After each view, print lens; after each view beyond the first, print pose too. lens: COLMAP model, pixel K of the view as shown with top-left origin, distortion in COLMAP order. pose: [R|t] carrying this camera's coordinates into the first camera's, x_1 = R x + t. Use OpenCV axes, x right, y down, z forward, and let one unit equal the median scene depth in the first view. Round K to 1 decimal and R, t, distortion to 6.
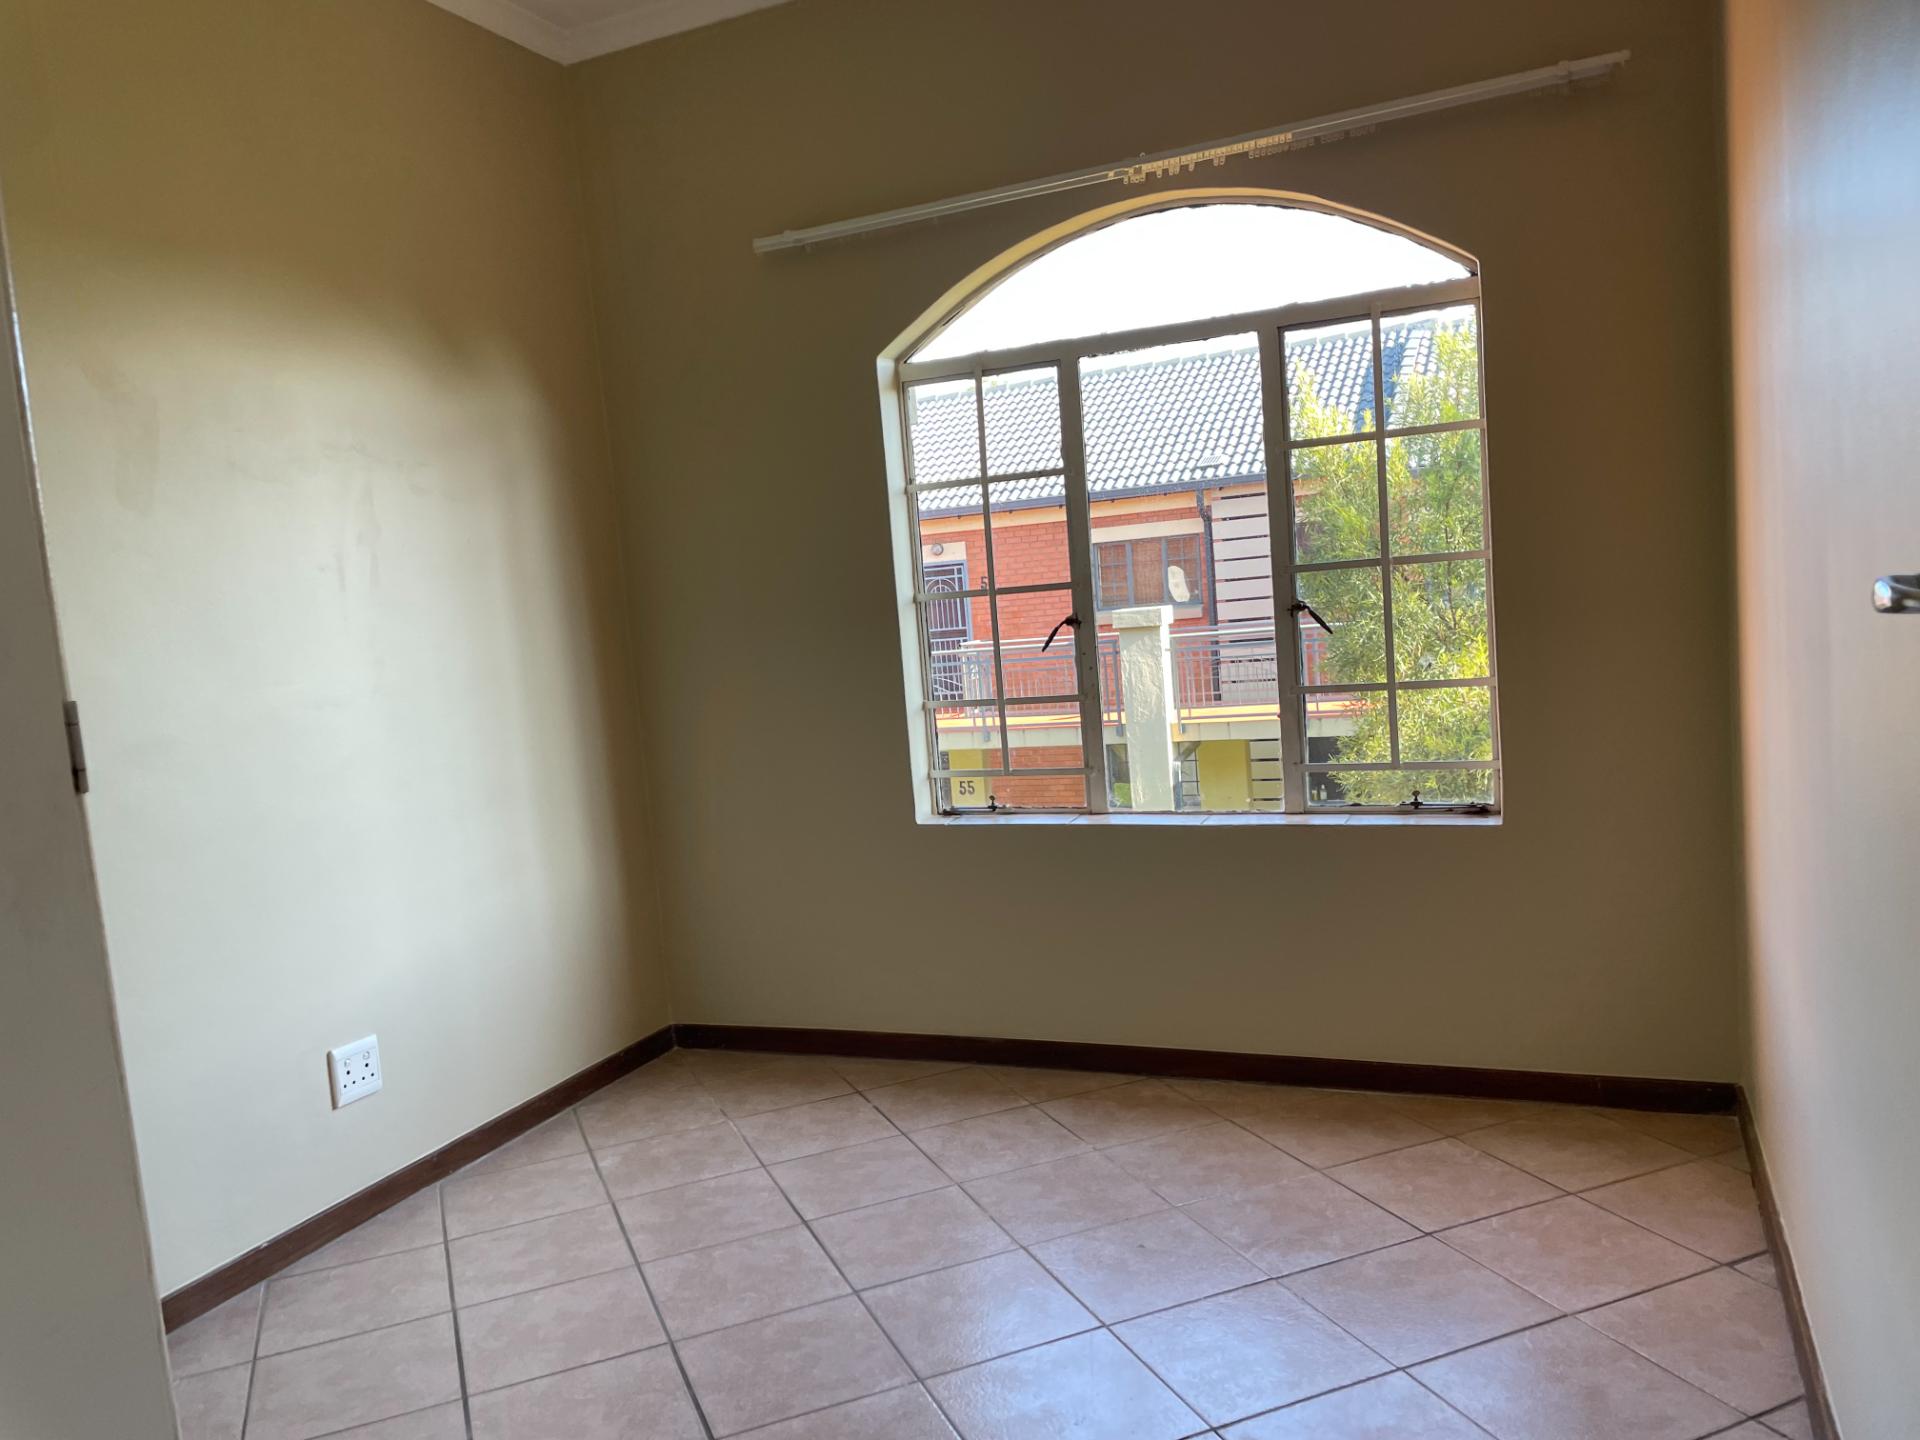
lens RADIAL K [[1435.3, 0, 928.3], [0, 1435.3, 698.7], [0, 0, 1]] dist [0.081446, -0.103532]
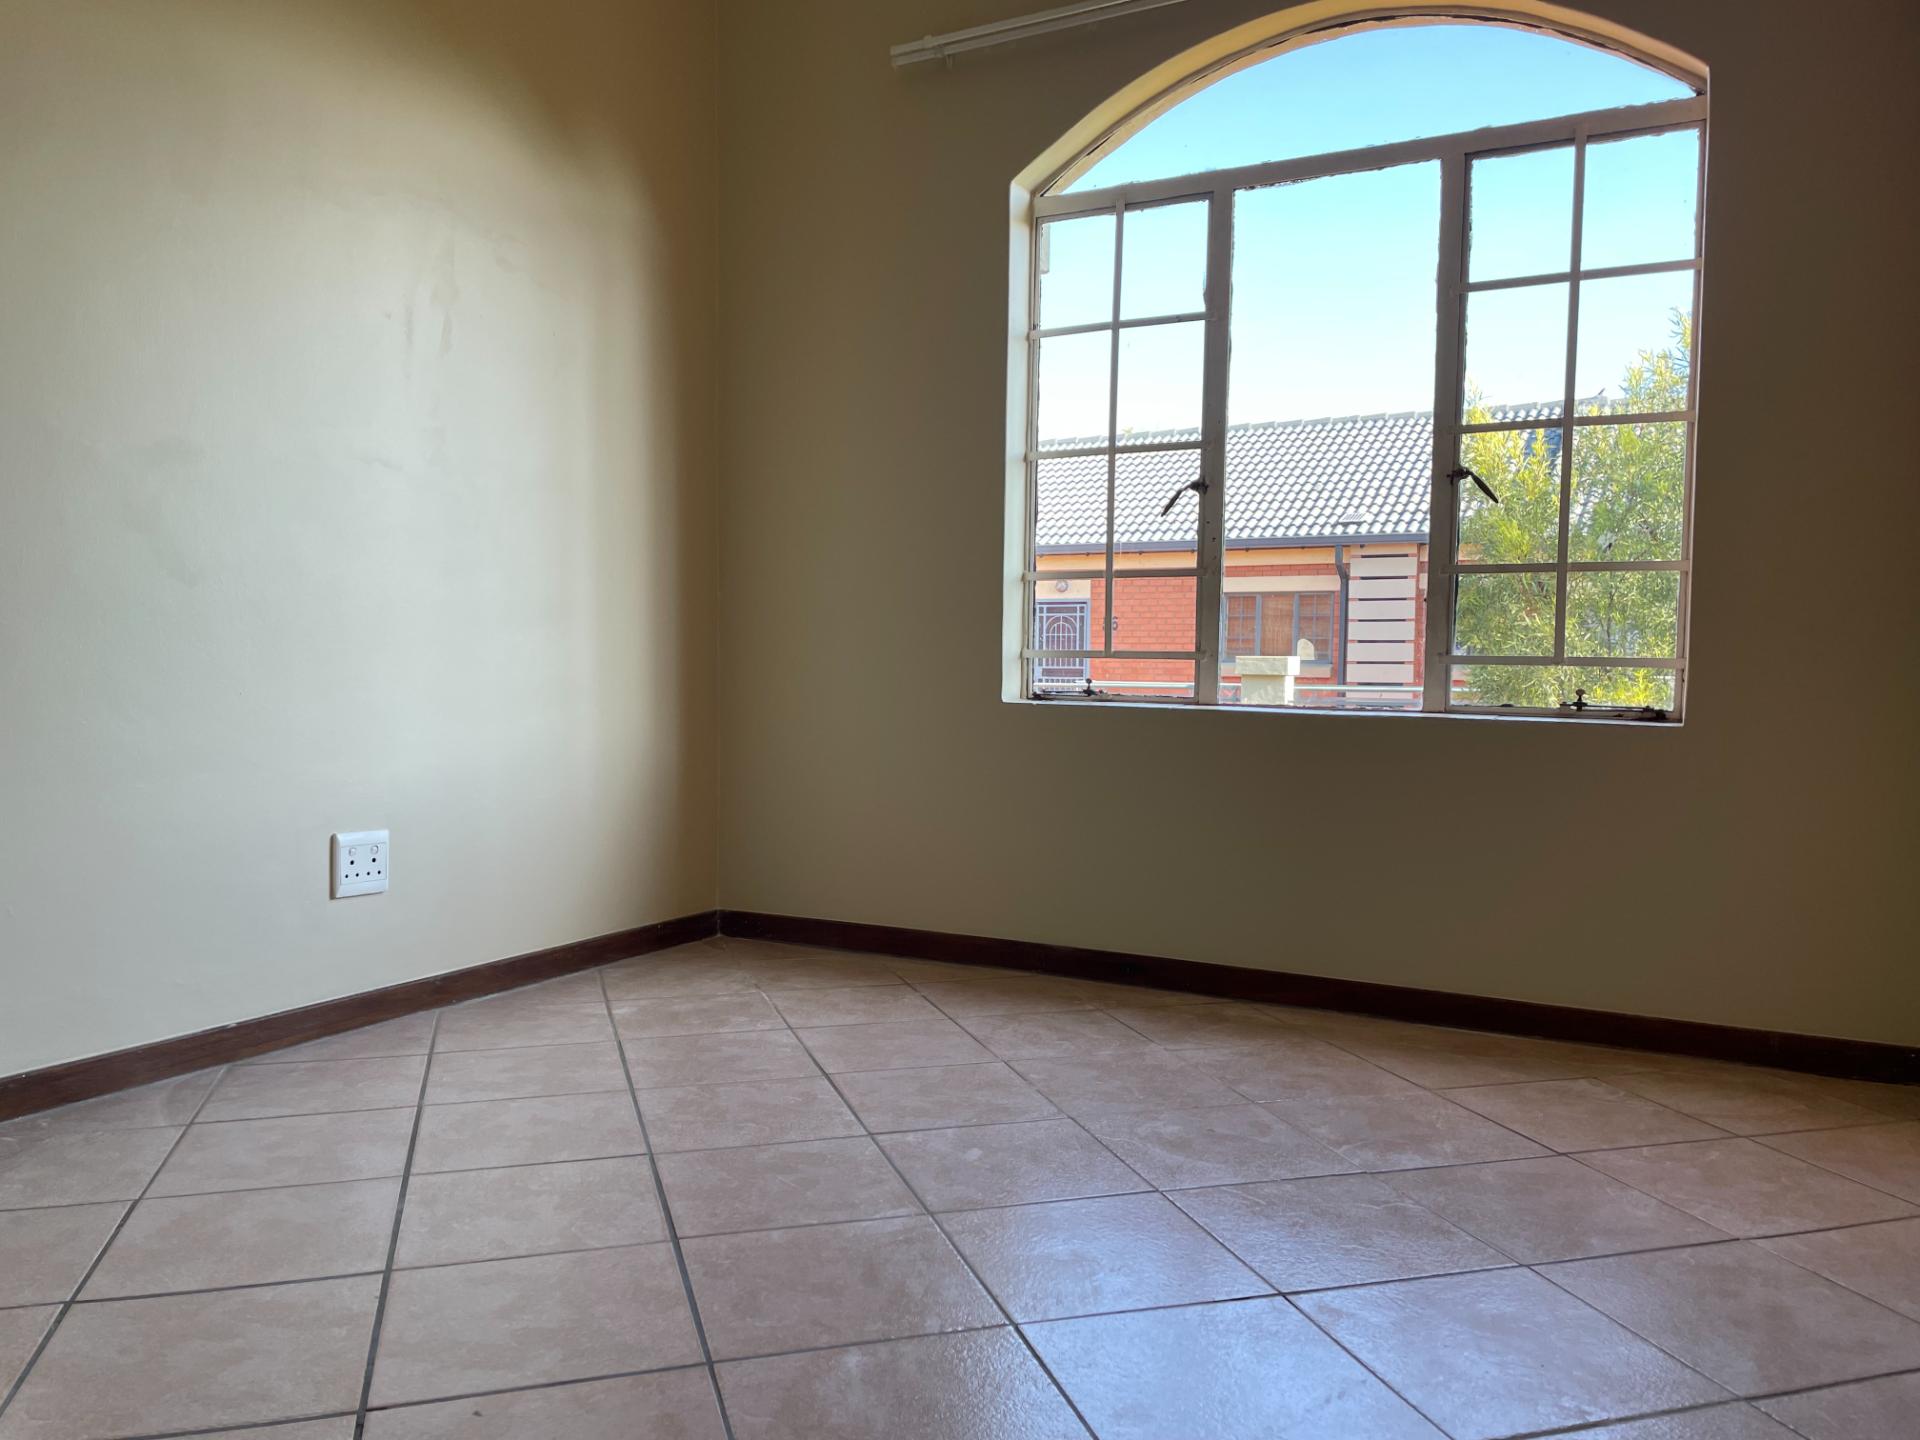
lens RADIAL K [[1435.3, 0, 933.0], [0, 1435.3, 695.5], [0, 0, 1]] dist [0.081446, -0.103532]
pose [[0.991856, 0.100395, -0.078375, 0.022386], [-0.103903, 0.993698, -0.042044, 0.147164], [0.073661, 0.049846, 0.996037, 0.110386]]
